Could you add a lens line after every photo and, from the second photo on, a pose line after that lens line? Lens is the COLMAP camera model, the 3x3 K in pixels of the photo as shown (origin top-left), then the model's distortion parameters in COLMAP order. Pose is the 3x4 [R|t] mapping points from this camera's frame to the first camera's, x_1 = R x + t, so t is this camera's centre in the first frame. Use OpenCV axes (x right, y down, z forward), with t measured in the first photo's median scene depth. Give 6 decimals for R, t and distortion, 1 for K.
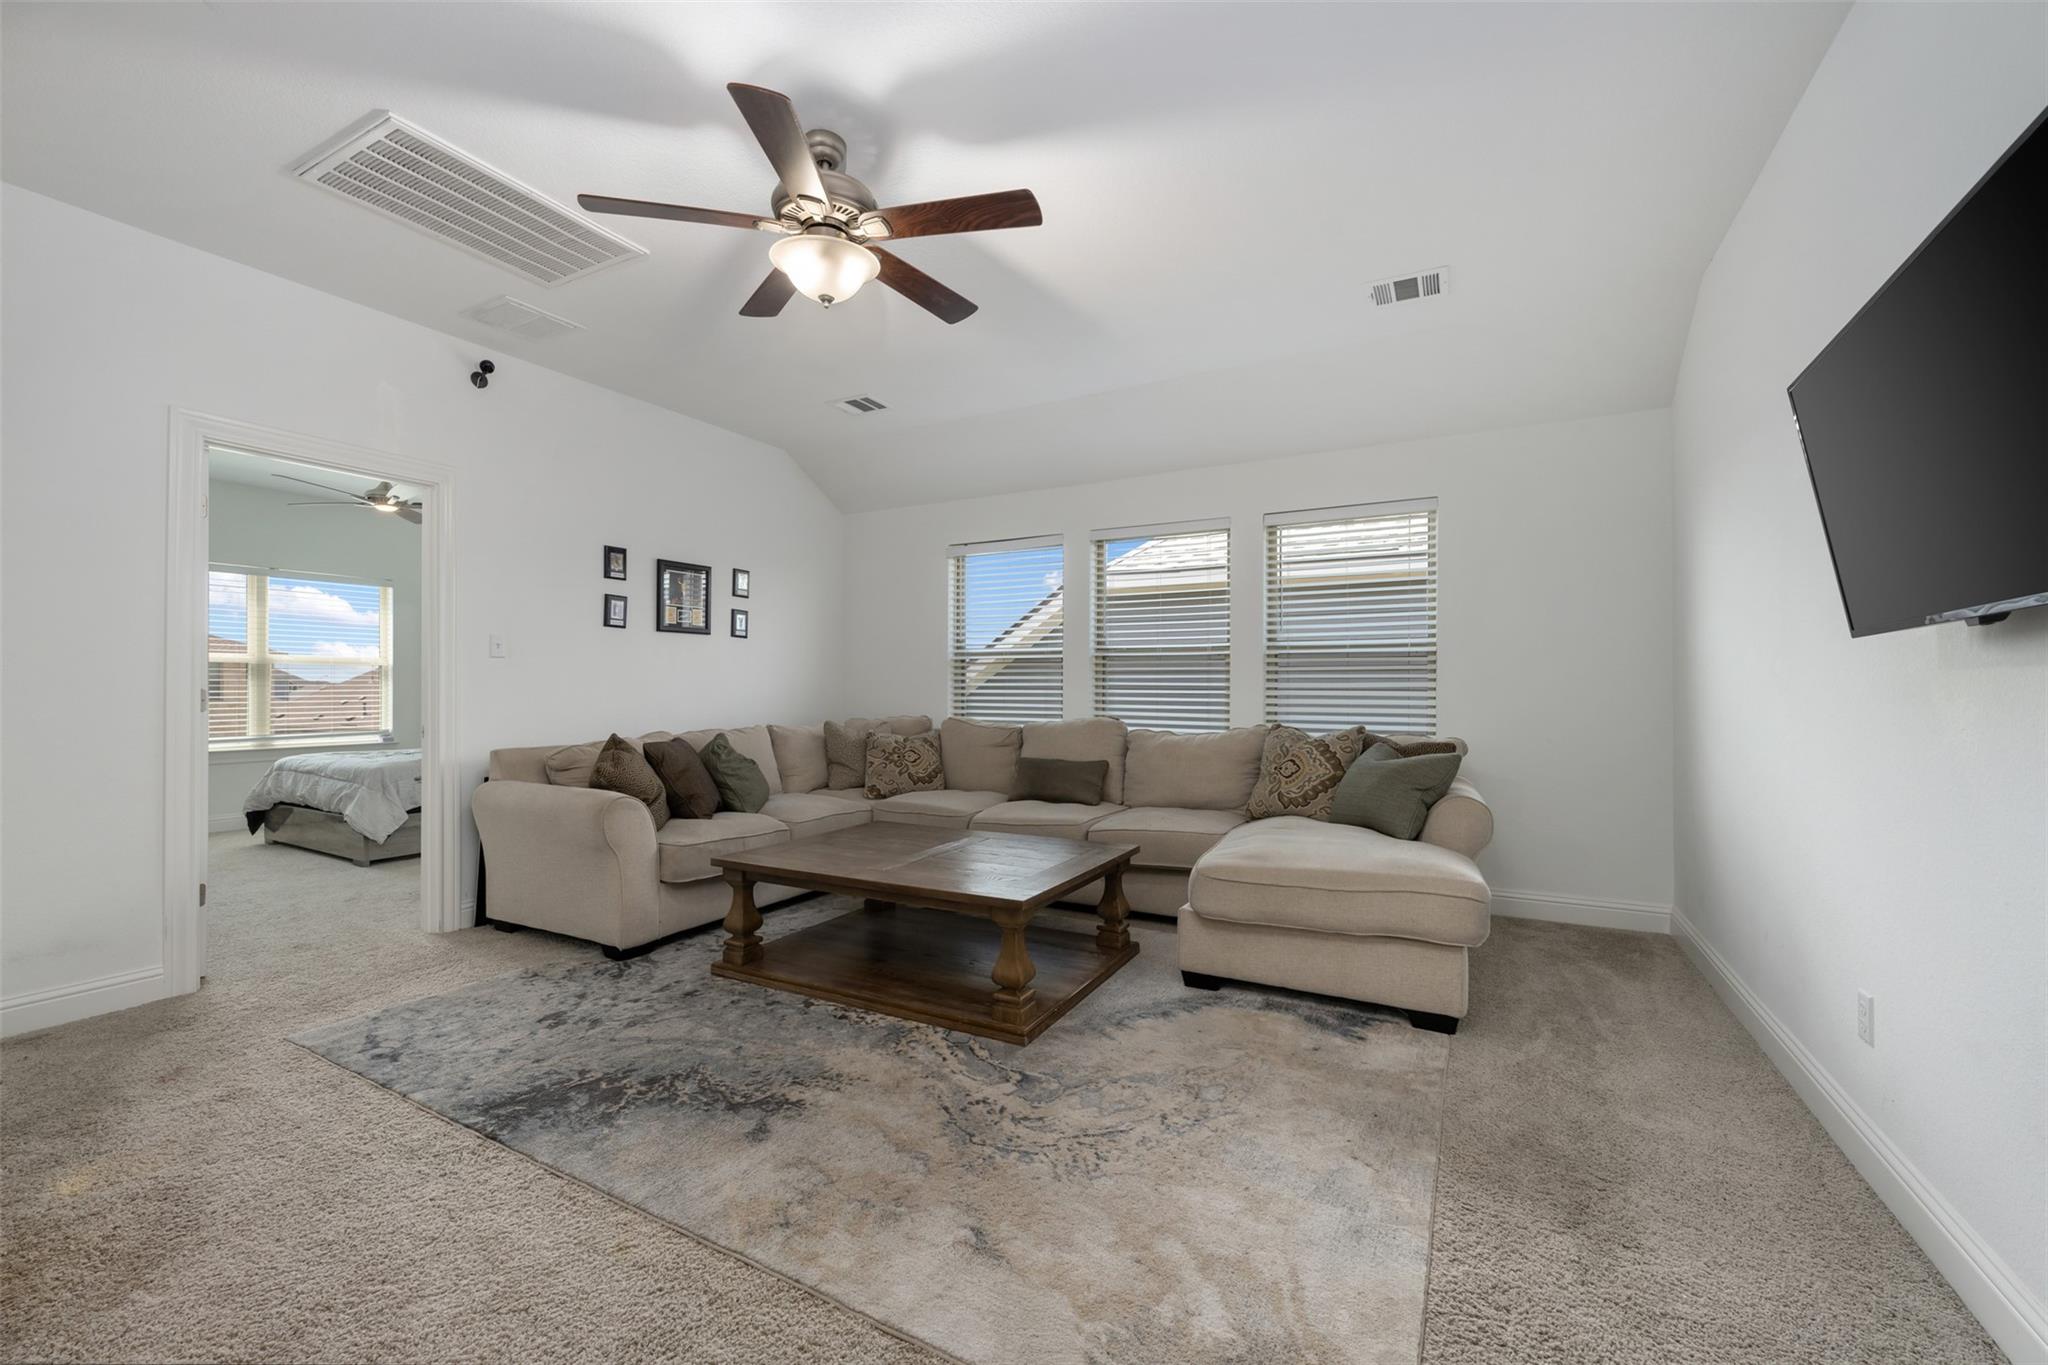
lens RADIAL K [[797.2, 0, 1042.6], [0, 797.2, 679.0], [0, 0, 1]] dist [-0.000025, 0.000213]
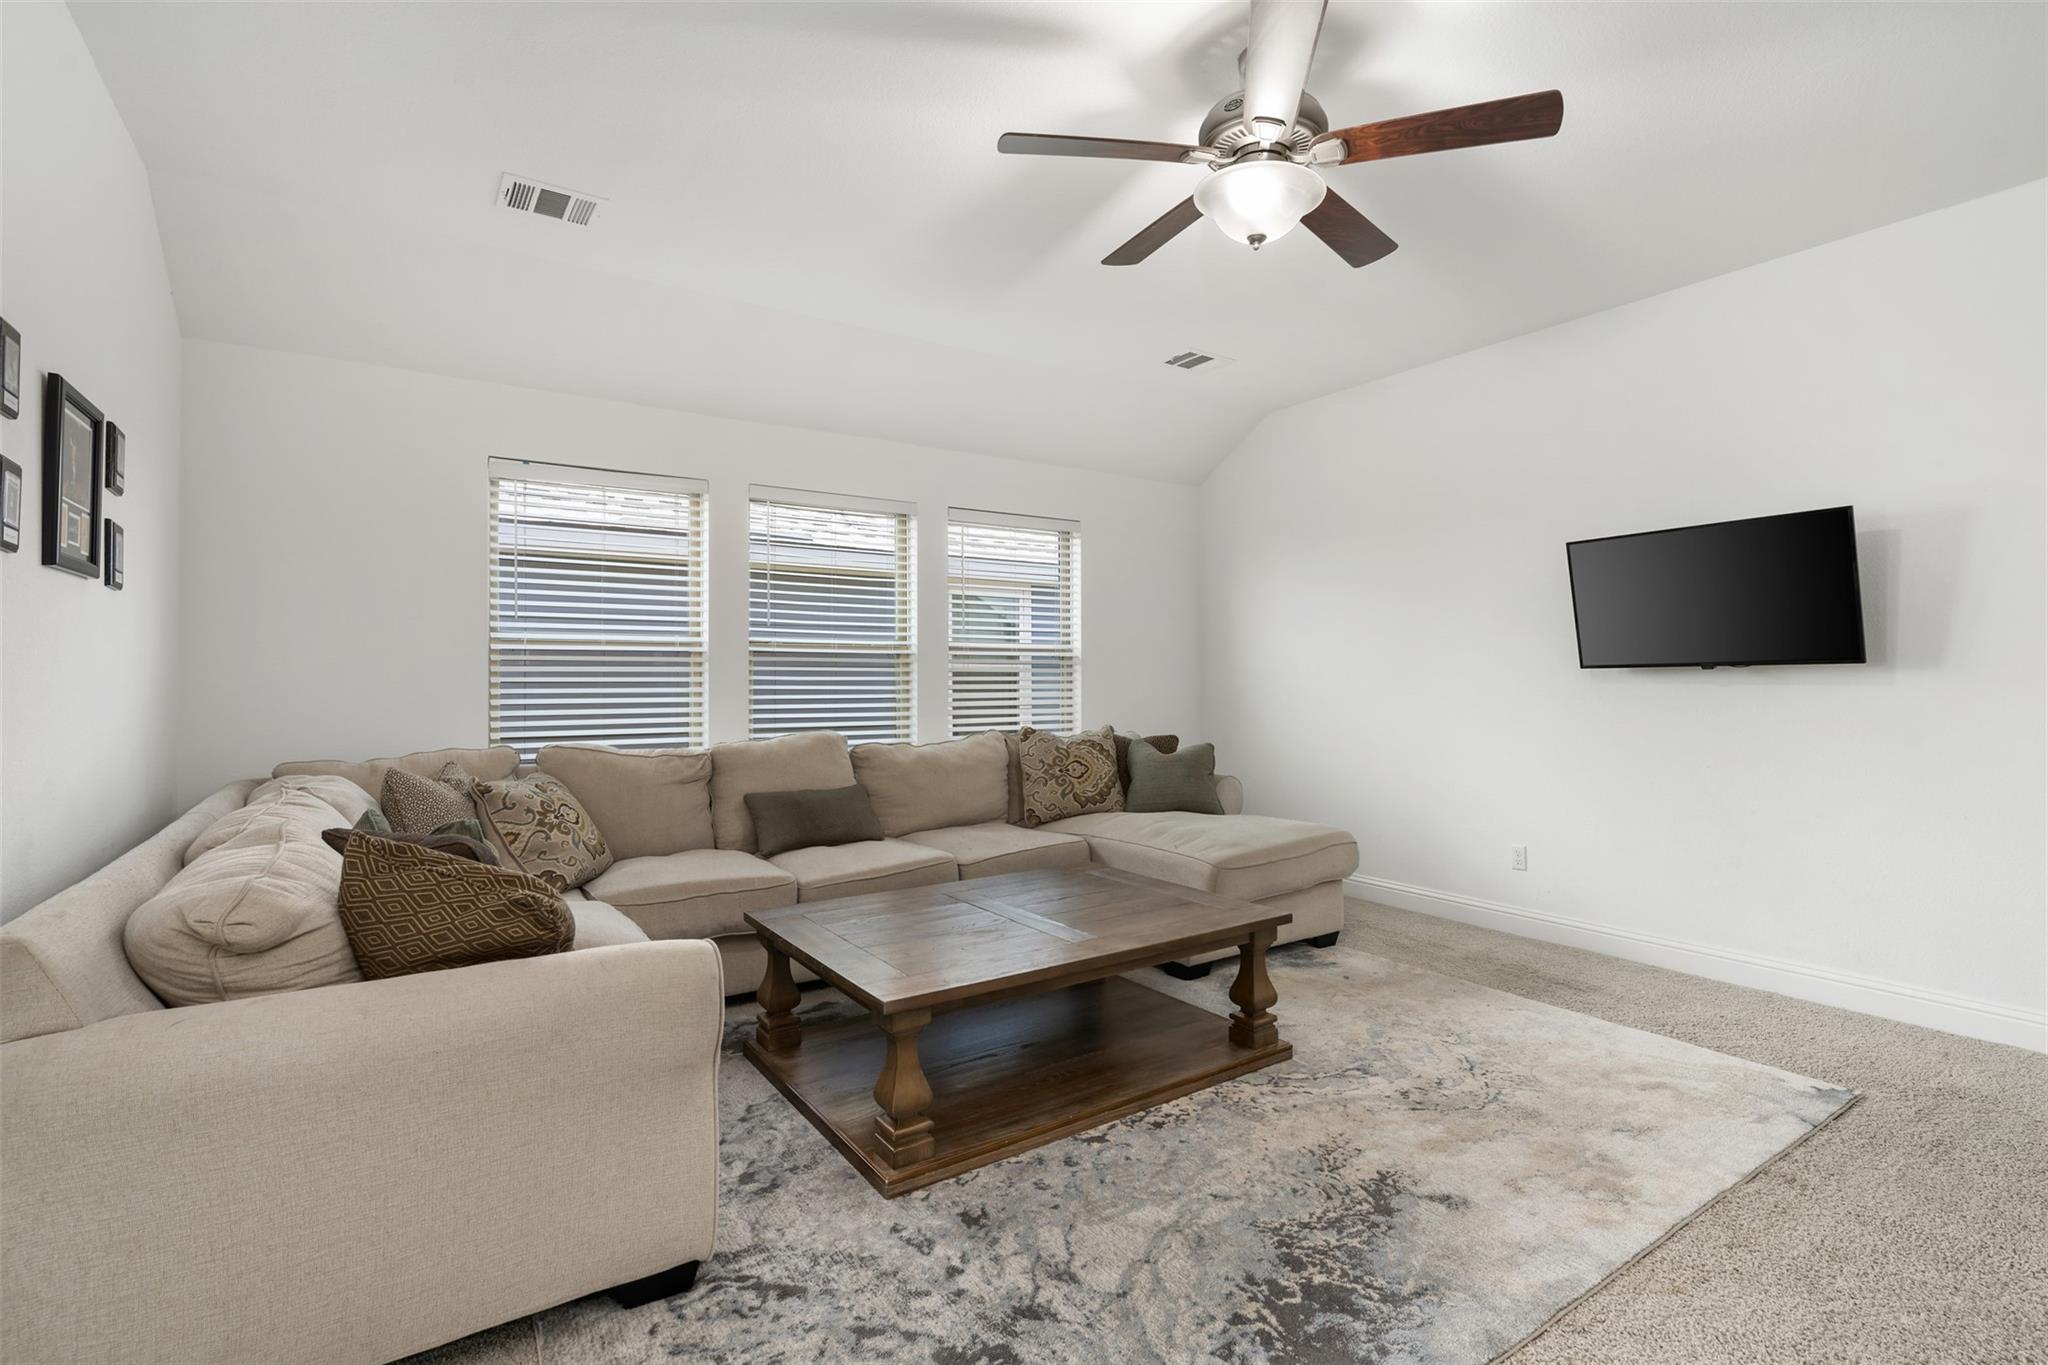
lens RADIAL K [[933.1, 0, 1025.6], [0, 933.1, 668.7], [0, 0, 1]] dist [-0.002969, -0.000598]
pose [[0.485712, 0.007492, 0.874087, -1.155418], [-0.000509, 0.999966, -0.008289, -0.011655], [-0.874119, 0.003581, 0.485699, 0.699835]]
